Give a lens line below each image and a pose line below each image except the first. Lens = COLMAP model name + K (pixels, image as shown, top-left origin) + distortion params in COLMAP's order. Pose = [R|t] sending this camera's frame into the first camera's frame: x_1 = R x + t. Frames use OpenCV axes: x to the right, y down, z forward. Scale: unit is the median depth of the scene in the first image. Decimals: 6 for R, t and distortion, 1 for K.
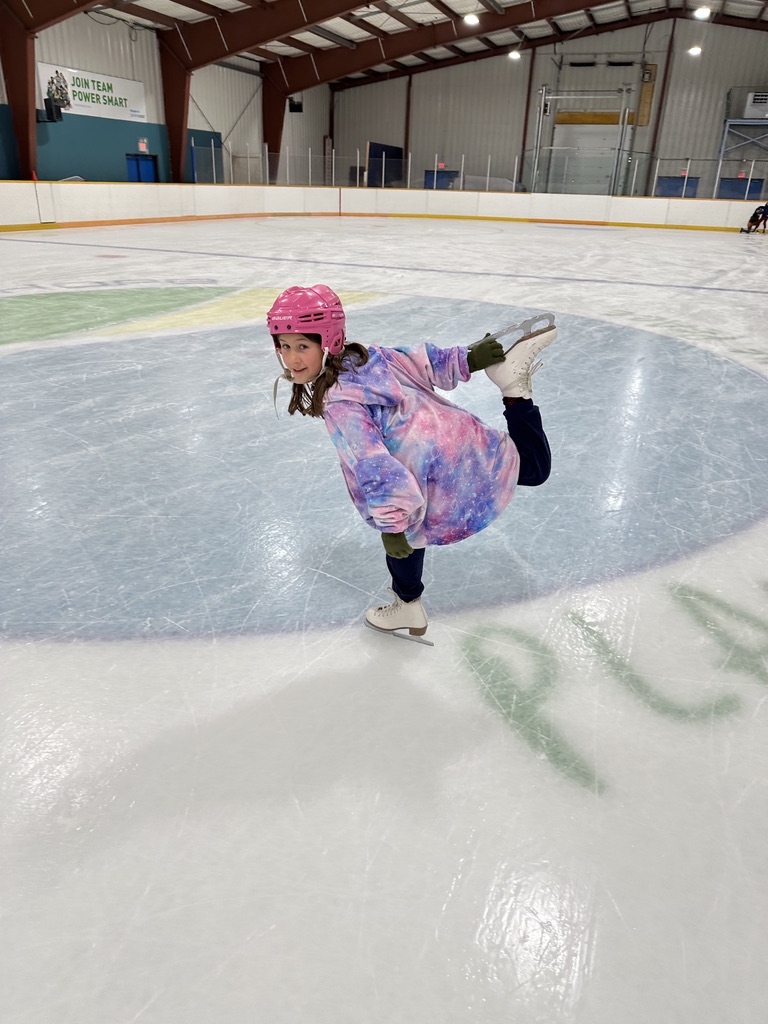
lens RADIAL K [[705.4, 0, 384.0], [0, 705.4, 512.0], [0, 0, 1]] dist [0.023780, -0.032231]
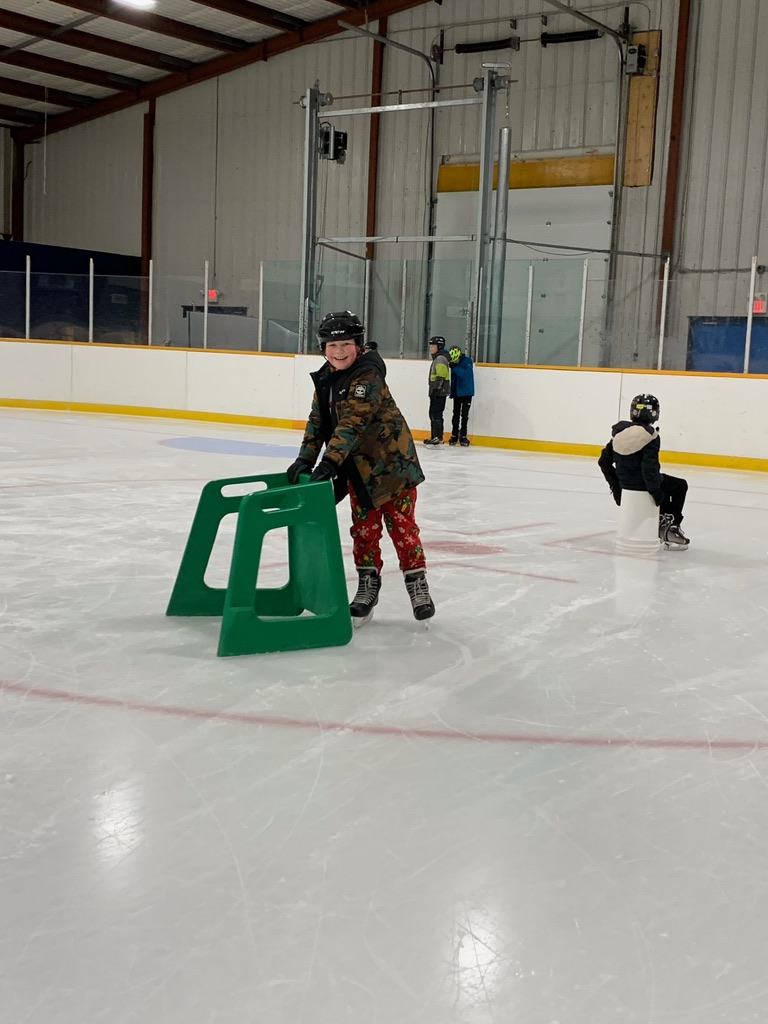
lens RADIAL K [[1310.6, 0, 384.0], [0, 1310.6, 512.0], [0, 0, 1]] dist [0.173597, -0.480469]
pose [[0.959722, 0.047903, -0.276839, 0.438064], [-0.133656, 0.944560, -0.299904, -0.176898], [0.247124, 0.324825, 0.912917, 0.420247]]
